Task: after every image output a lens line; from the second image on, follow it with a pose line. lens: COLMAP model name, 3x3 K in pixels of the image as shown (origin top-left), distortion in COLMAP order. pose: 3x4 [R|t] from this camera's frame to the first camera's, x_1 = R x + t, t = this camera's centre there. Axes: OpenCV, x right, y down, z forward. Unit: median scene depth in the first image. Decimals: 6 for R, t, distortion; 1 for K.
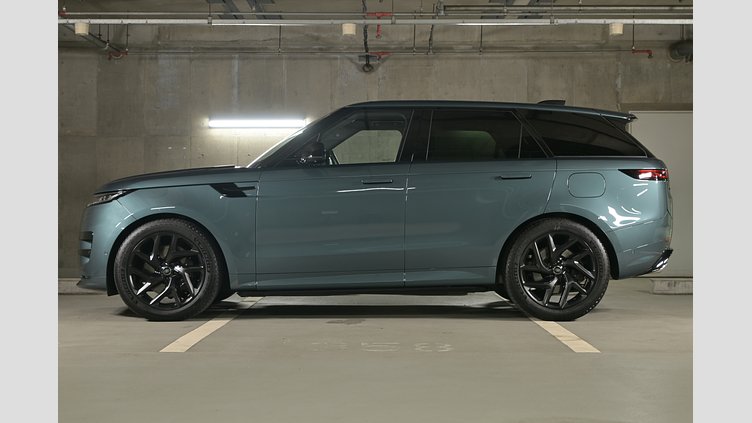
lens RADIAL K [[1025.6, 0, 376.0], [0, 1025.6, 211.5], [0, 0, 1]] dist [0.008159, -0.008348]
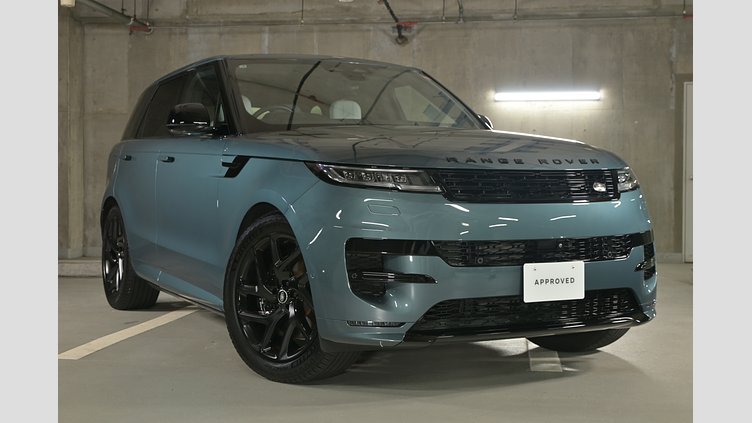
lens RADIAL K [[976.1, 0, 376.0], [0, 976.1, 211.5], [0, 0, 1]] dist [0.008472, -0.015924]
pose [[0.993237, 0.004756, -0.116004, 0.074575], [-0.001616, 0.999630, 0.027153, -0.005392], [0.116090, -0.026782, 0.992878, 0.095580]]
